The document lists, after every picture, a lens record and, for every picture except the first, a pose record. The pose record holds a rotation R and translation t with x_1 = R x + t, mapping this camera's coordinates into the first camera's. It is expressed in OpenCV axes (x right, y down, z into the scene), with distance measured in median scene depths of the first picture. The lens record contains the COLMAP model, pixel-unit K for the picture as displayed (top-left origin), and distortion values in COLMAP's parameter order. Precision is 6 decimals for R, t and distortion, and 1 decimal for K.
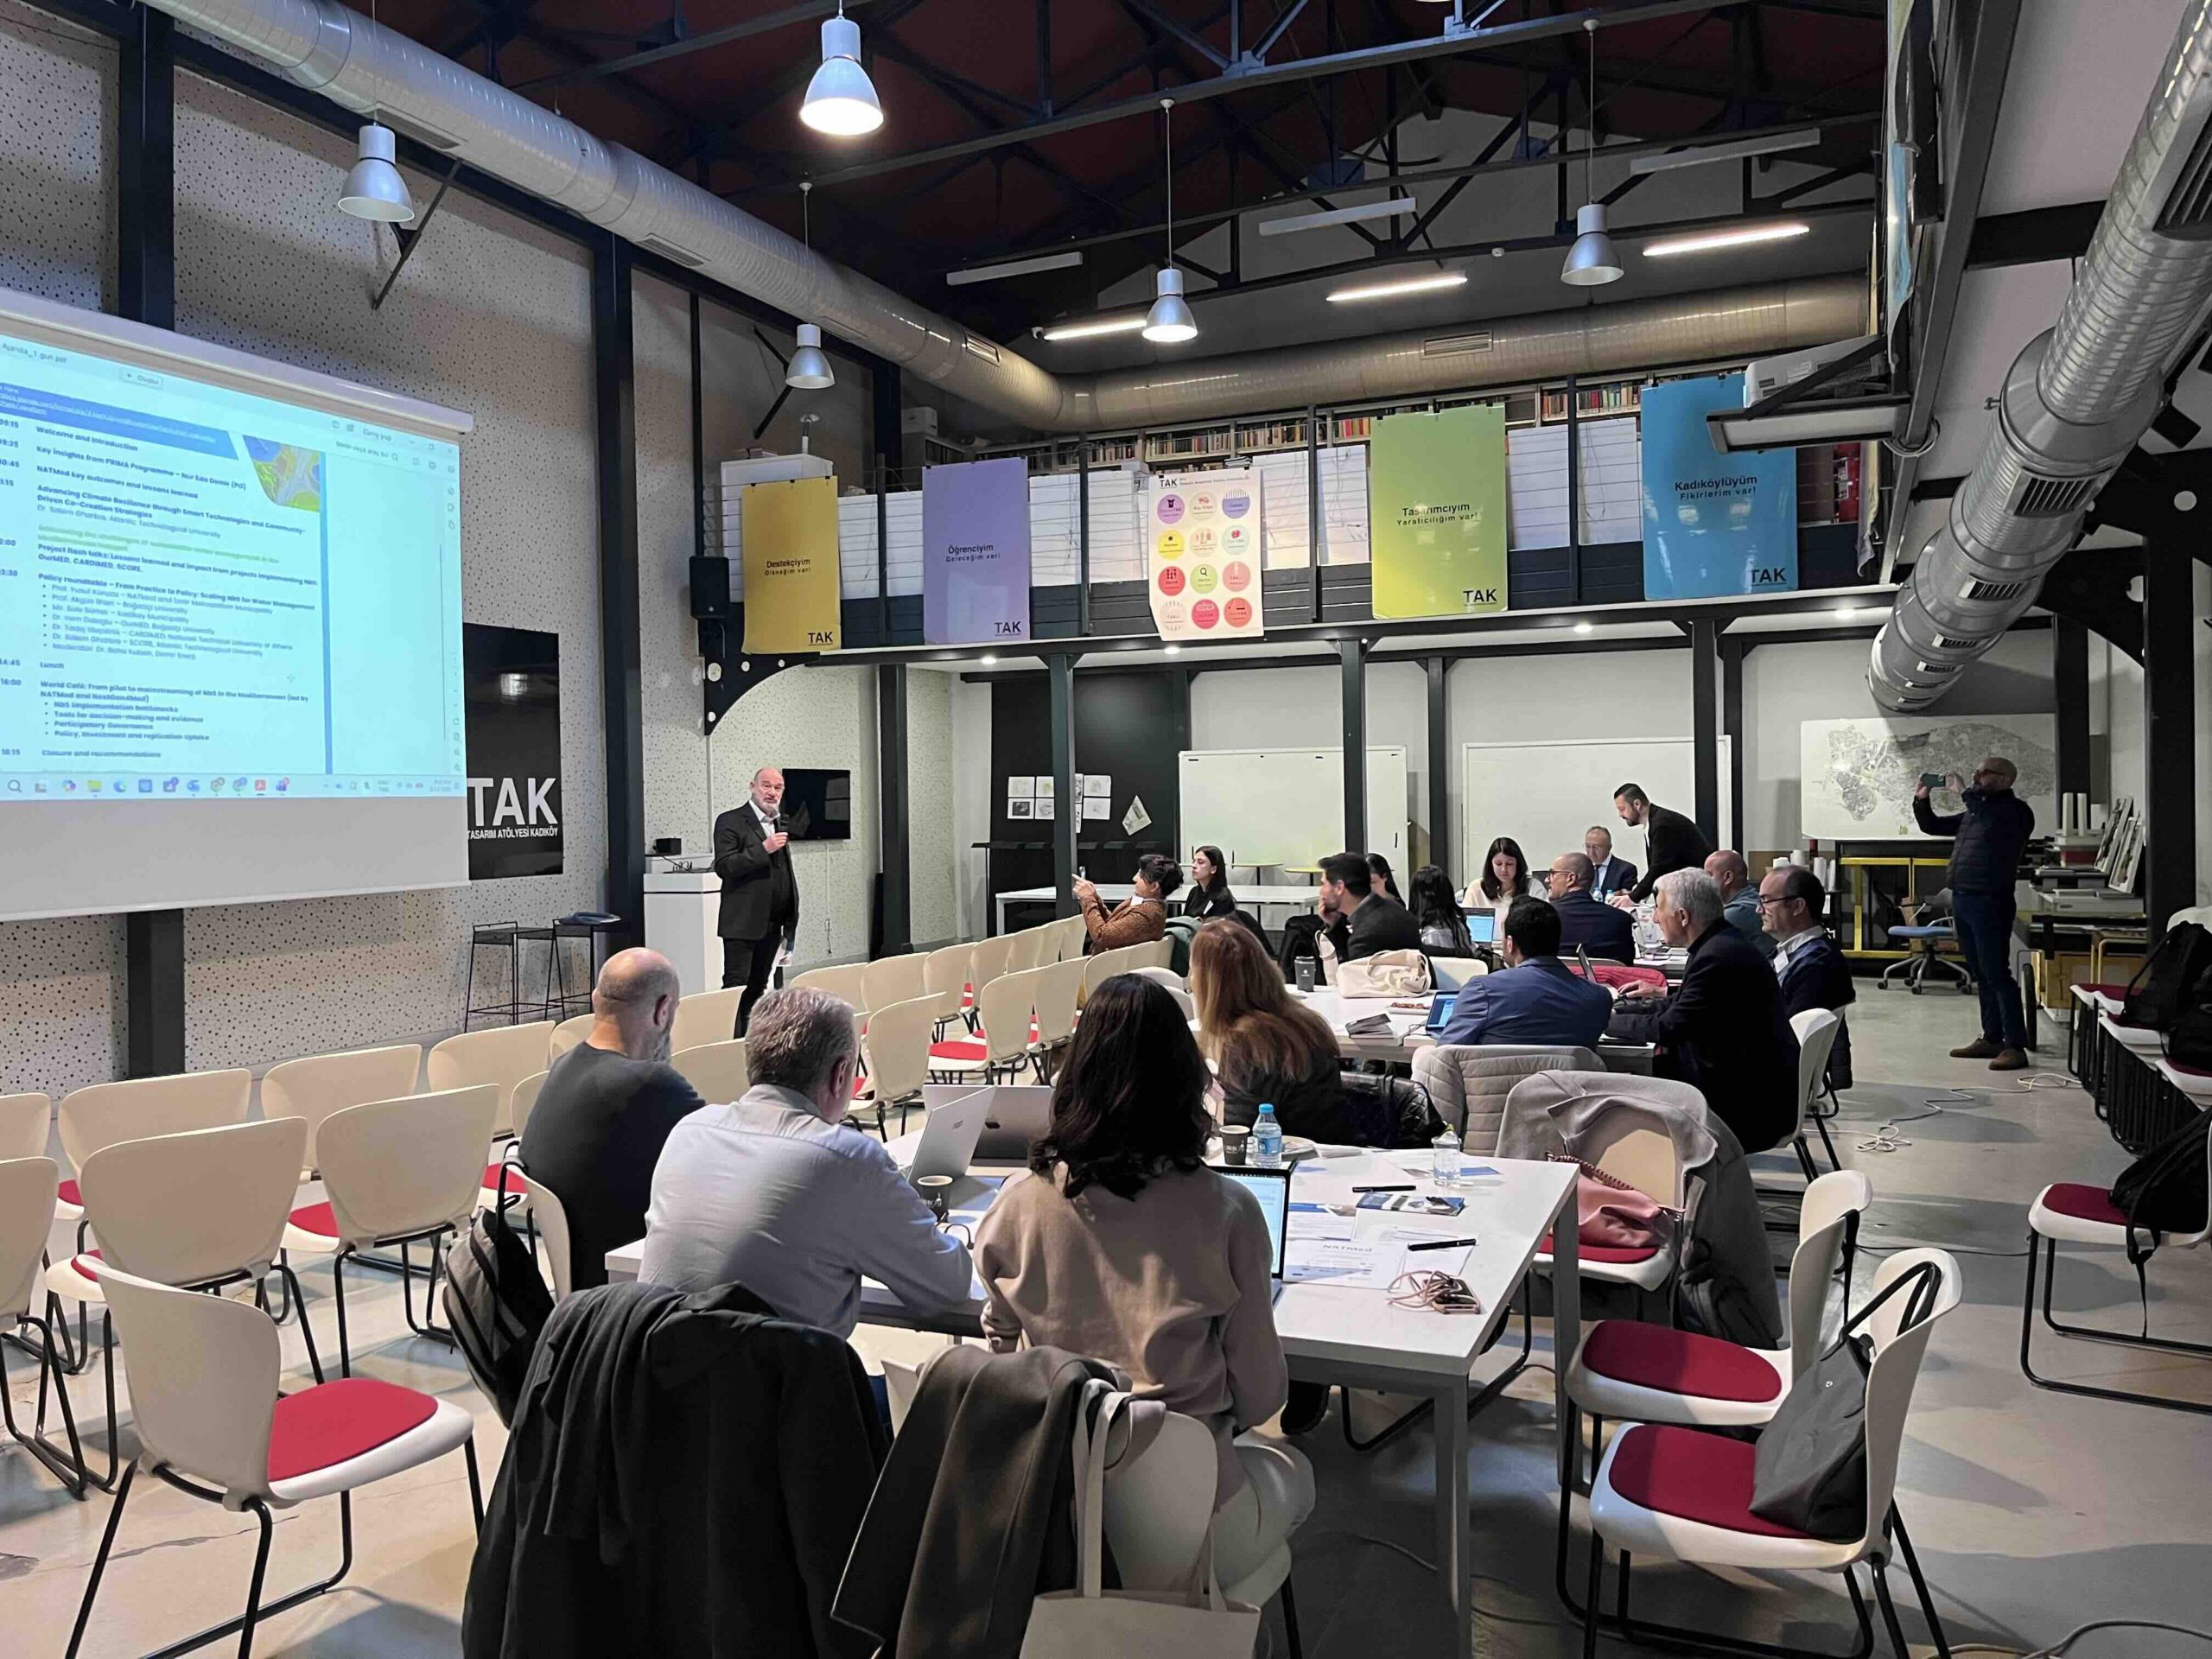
lens RADIAL K [[1672.9, 0, 1096.8], [0, 1672.9, 808.5], [0, 0, 1]] dist [0.063675, -0.086216]
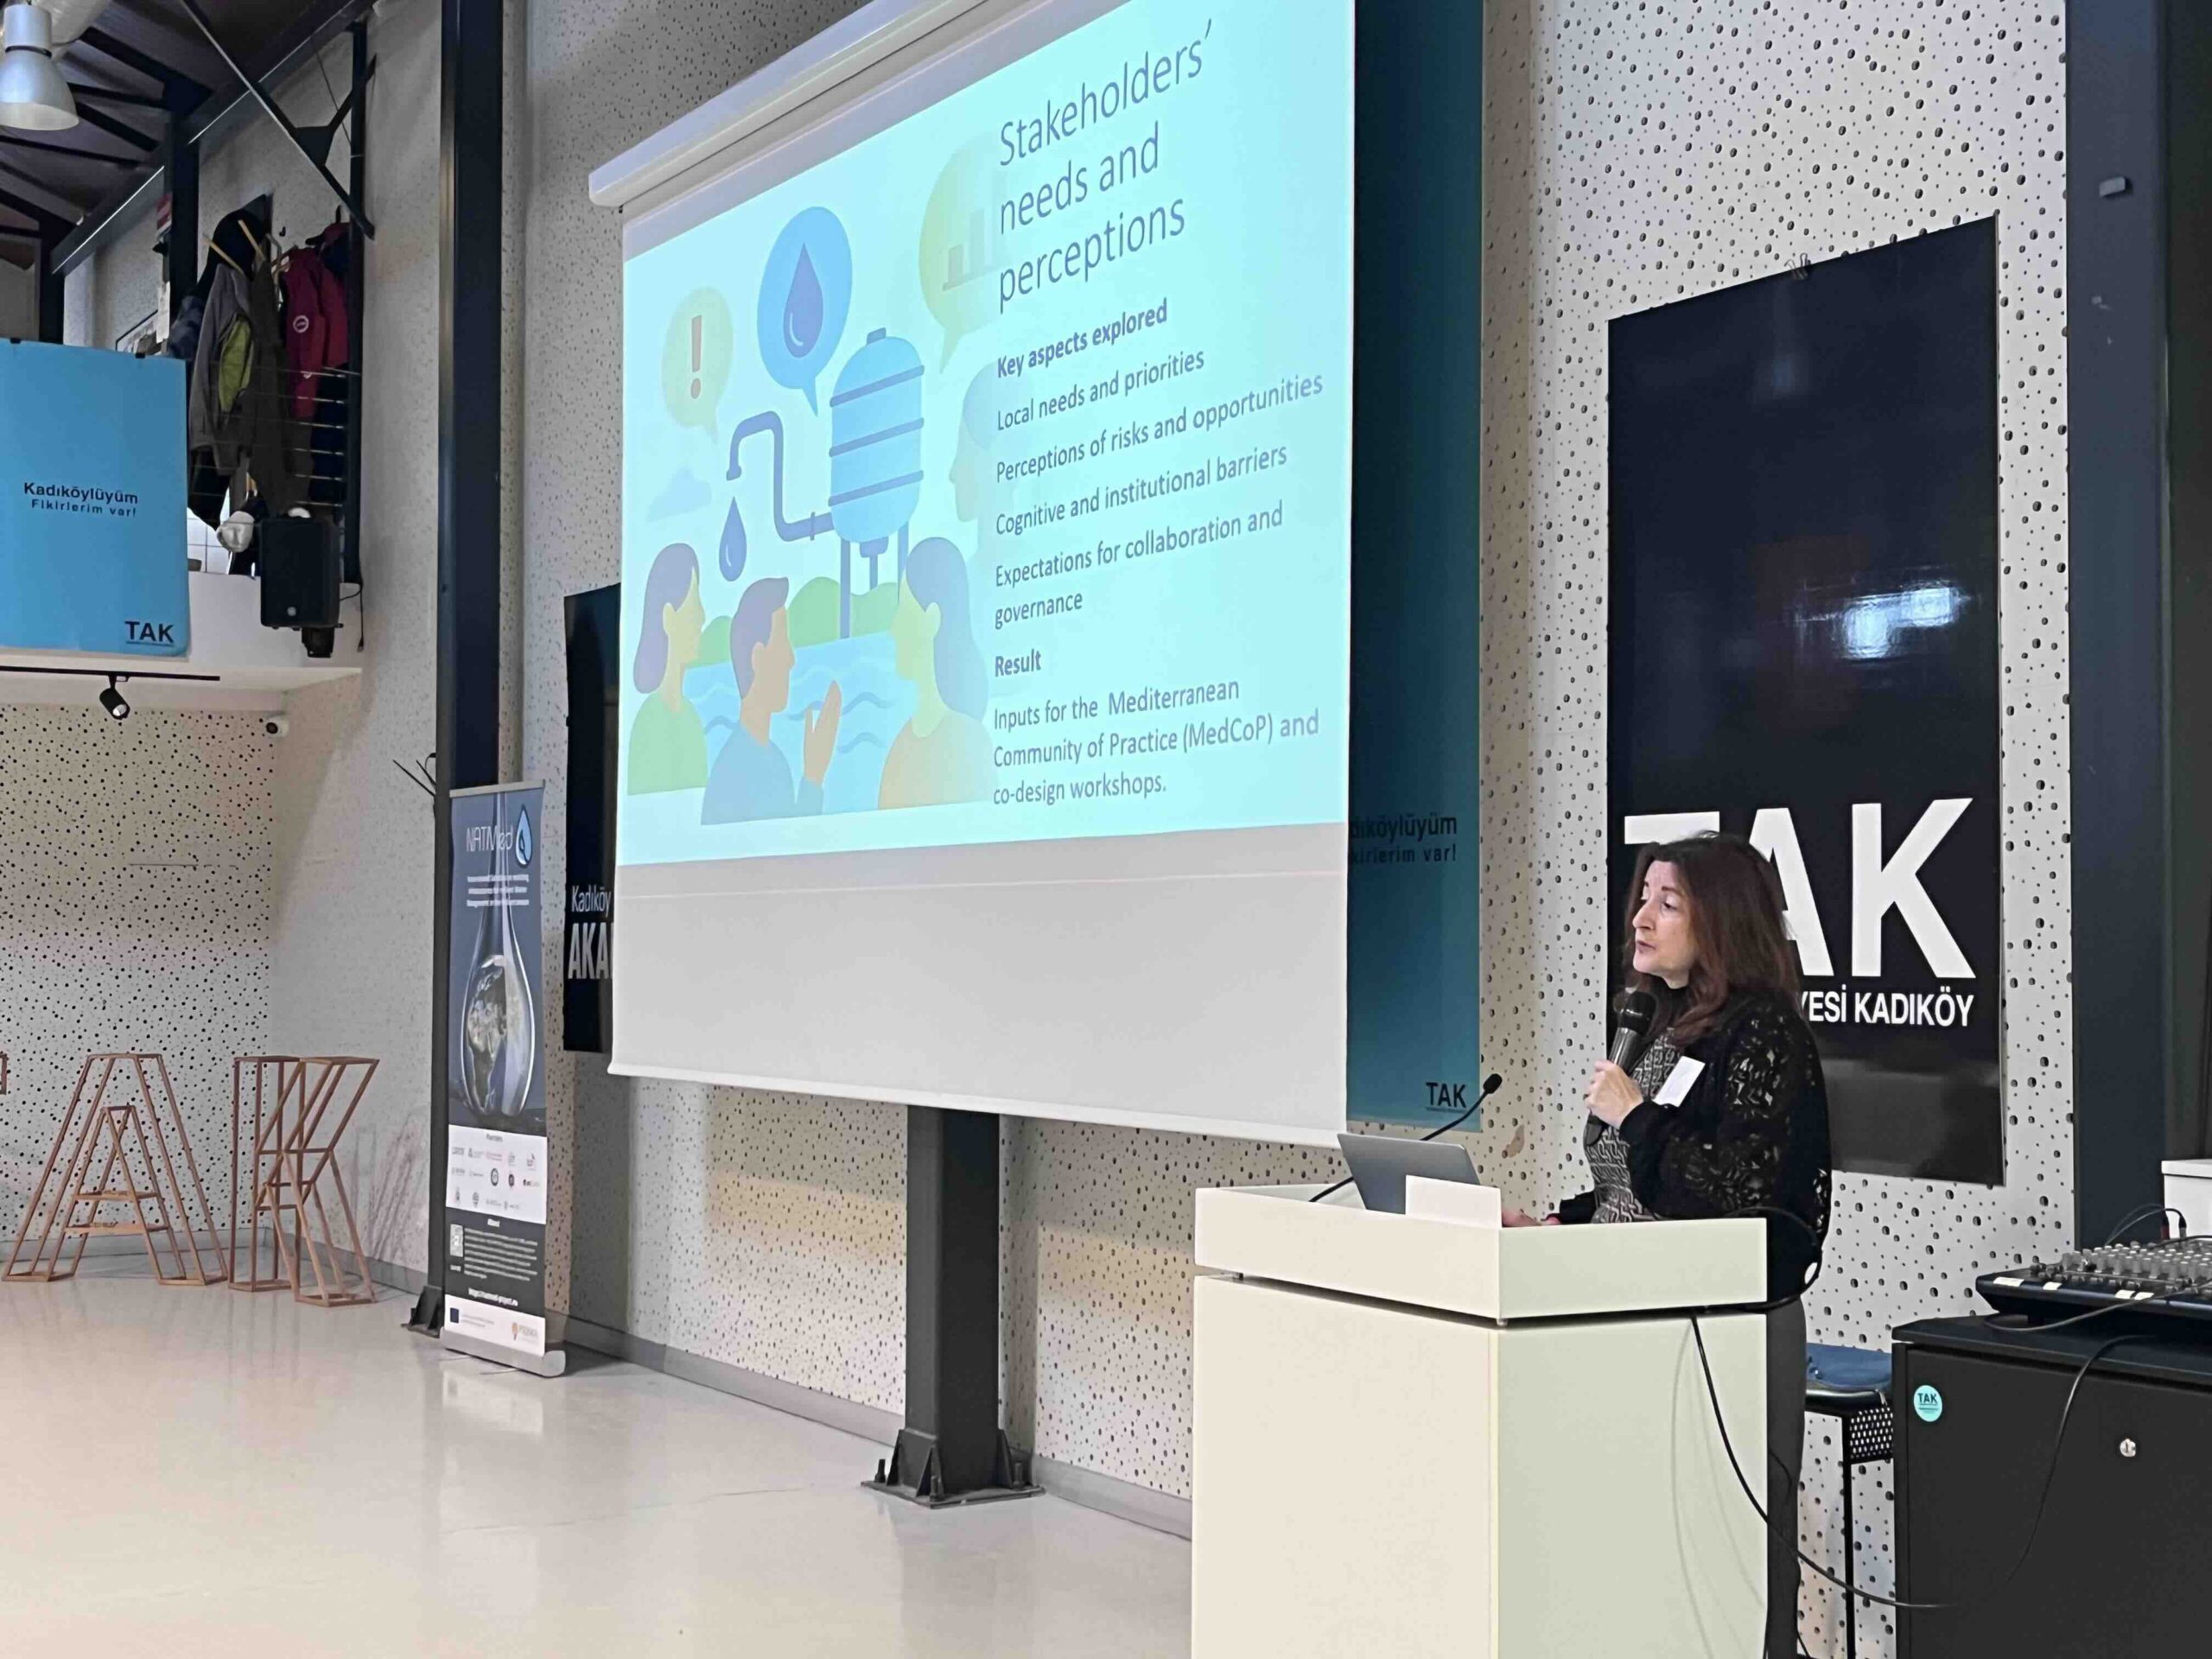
lens RADIAL K [[2726.4, 0, 1122.6], [0, 2726.4, 827.6], [0, 0, 1]] dist [0.053690, 0.000000]
pose [[-0.538003, -0.023069, -0.842627, 0.092632], [-0.002006, 0.999658, -0.026088, -0.002700], [0.842940, -0.012345, -0.537865, 1.149313]]
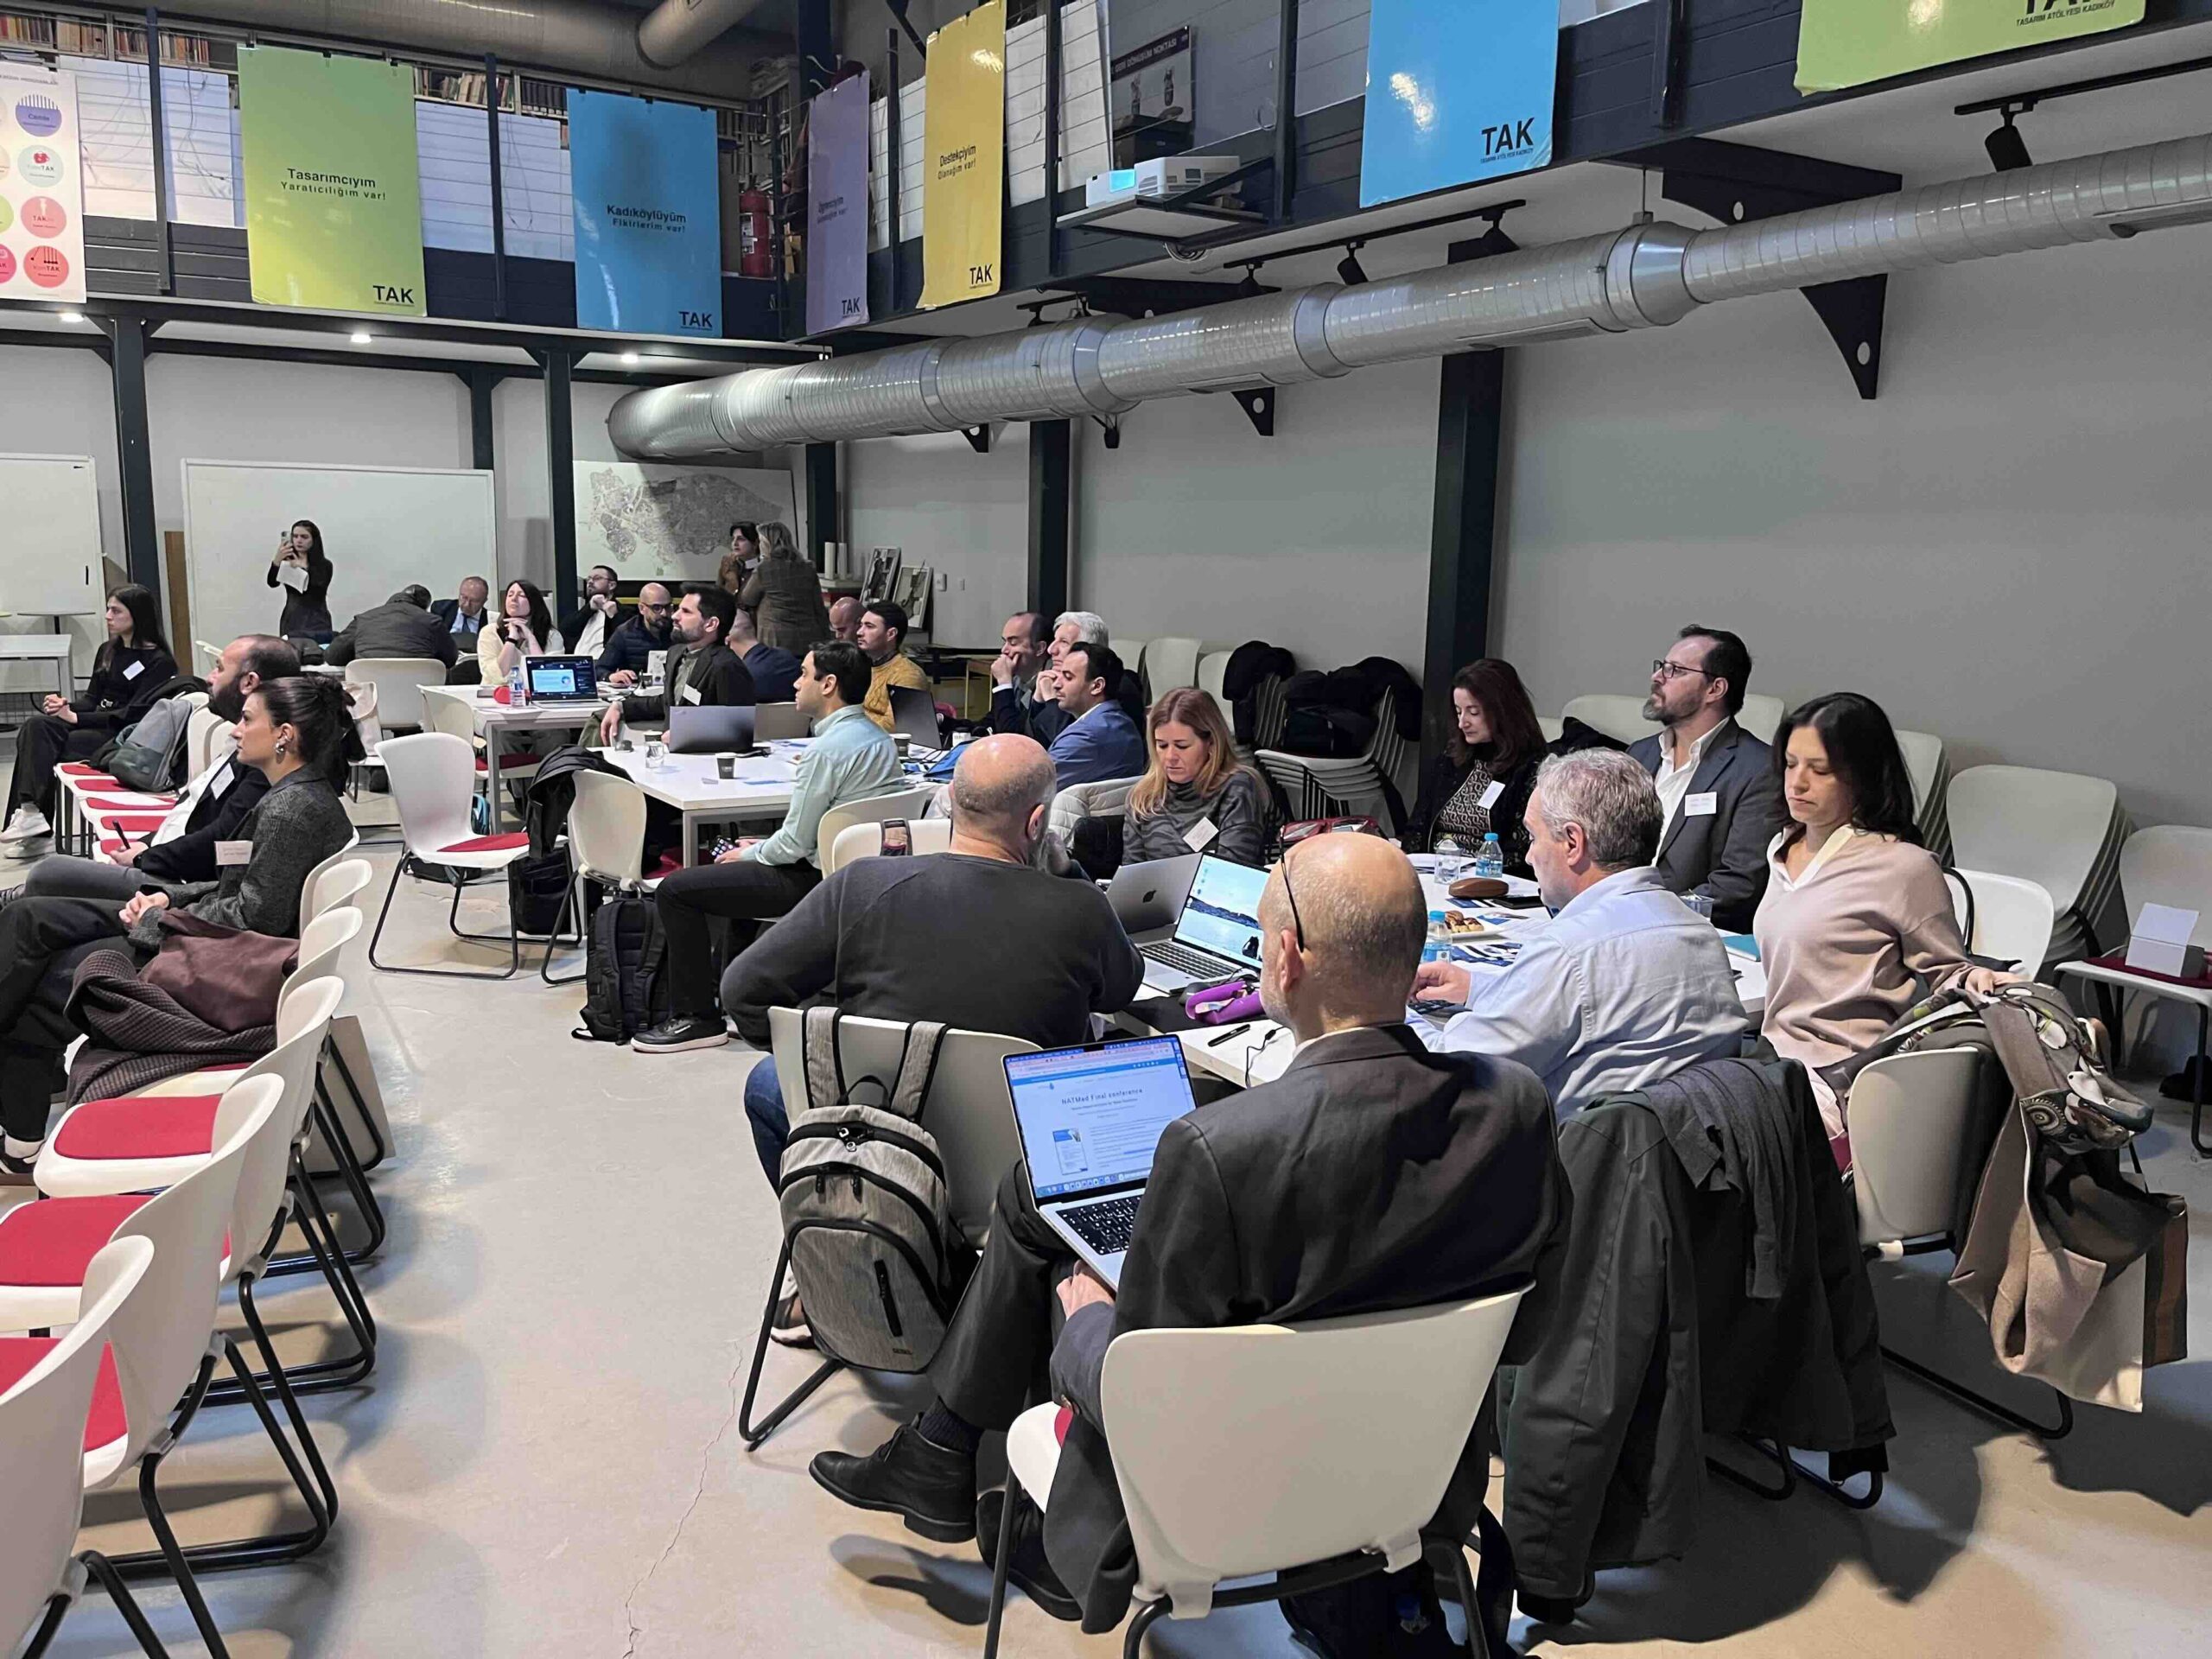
lens RADIAL K [[1672.9, 0, 1101.6], [0, 1672.9, 815.3], [0, 0, 1]] dist [0.063675, -0.086216]
pose [[0.581694, -0.106581, 0.806395, -0.275224], [-0.024737, 0.988602, 0.148508, 0.000379], [-0.813032, -0.106334, 0.572427, 0.165726]]
